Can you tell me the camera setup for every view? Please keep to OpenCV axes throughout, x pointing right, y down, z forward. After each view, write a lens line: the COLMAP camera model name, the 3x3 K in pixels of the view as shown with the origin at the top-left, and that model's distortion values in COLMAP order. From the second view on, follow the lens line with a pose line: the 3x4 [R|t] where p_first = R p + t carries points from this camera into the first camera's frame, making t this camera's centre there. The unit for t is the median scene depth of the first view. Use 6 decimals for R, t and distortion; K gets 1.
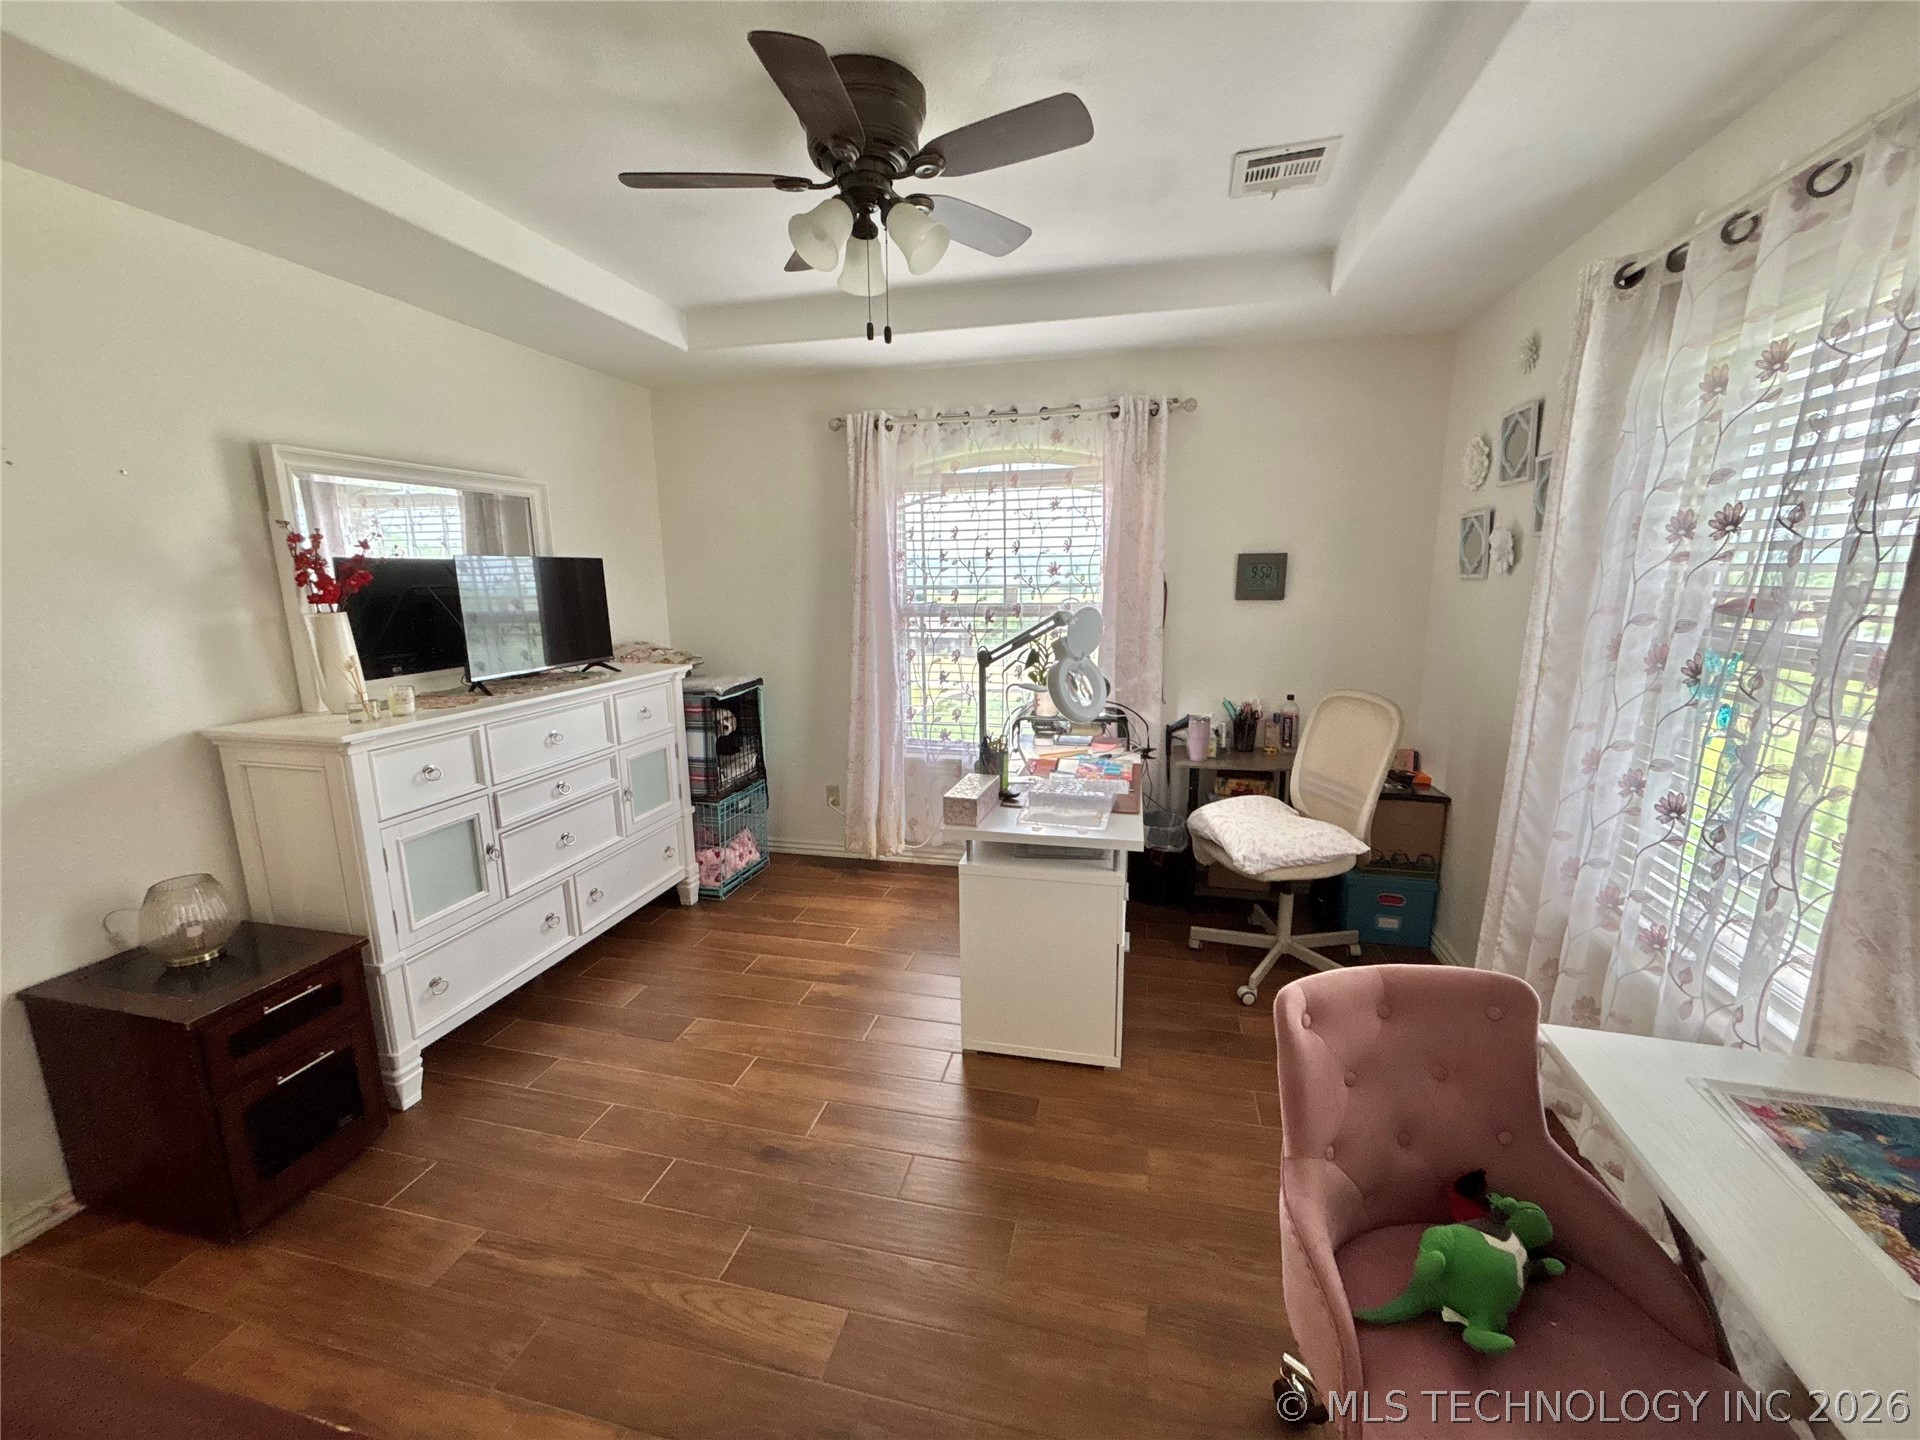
lens RADIAL K [[771.3, 0, 968.2], [0, 771.3, 728.0], [0, 0, 1]] dist [-0.002662, -0.000177]
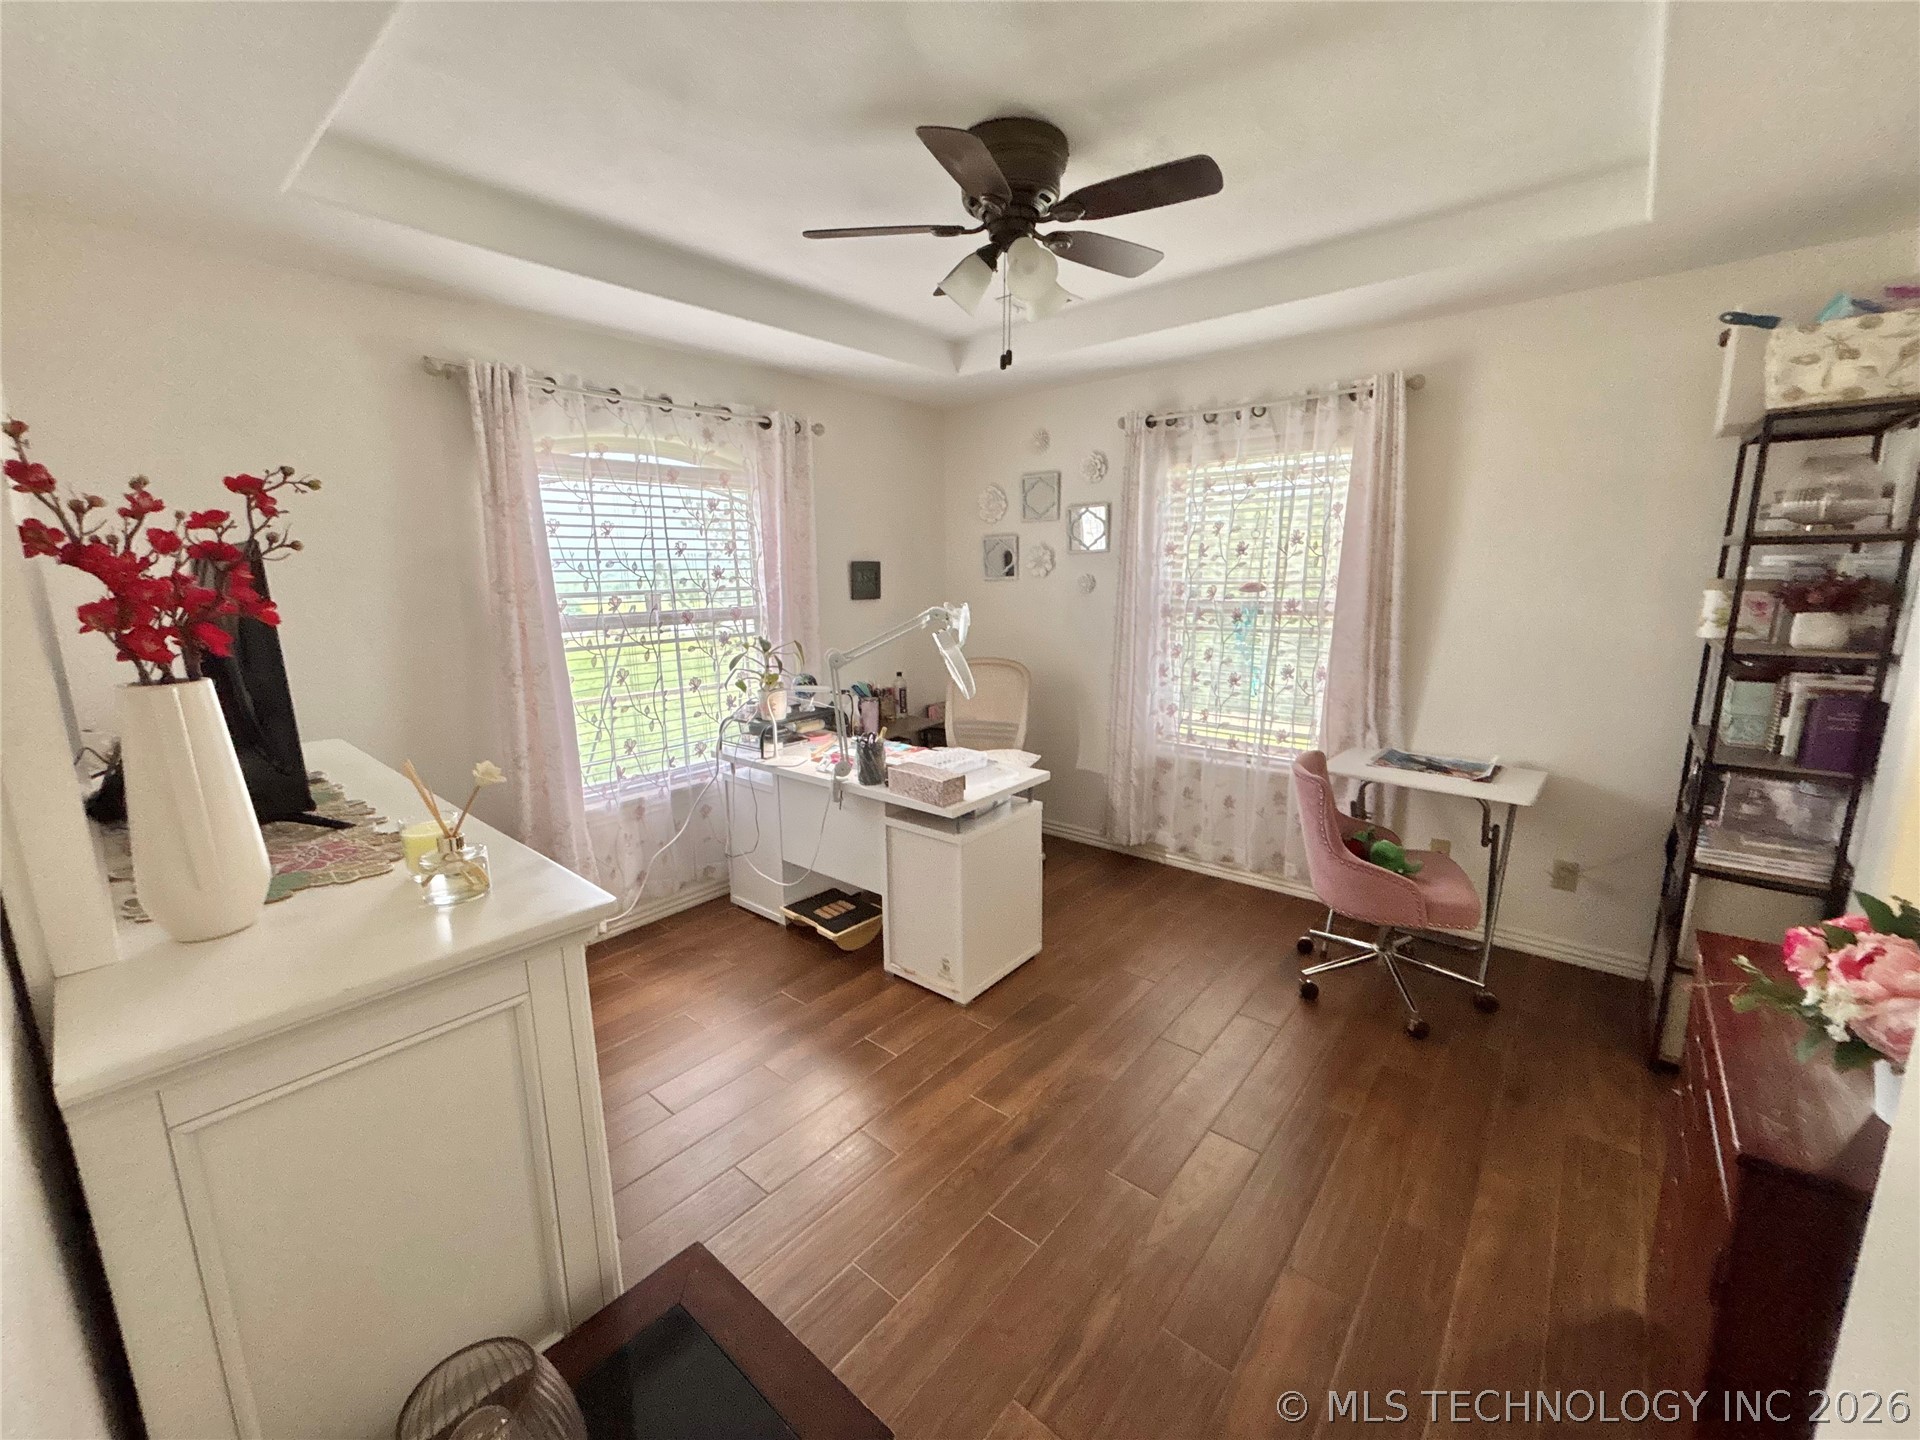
lens RADIAL K [[771.3, 0, 968.9], [0, 771.3, 721.3], [0, 0, 1]] dist [-0.002662, -0.000177]
pose [[0.443049, -0.163086, 0.881539, -0.635049], [0.186691, 0.978541, 0.087204, -0.050975], [-0.876843, 0.125940, 0.463988, 0.305588]]
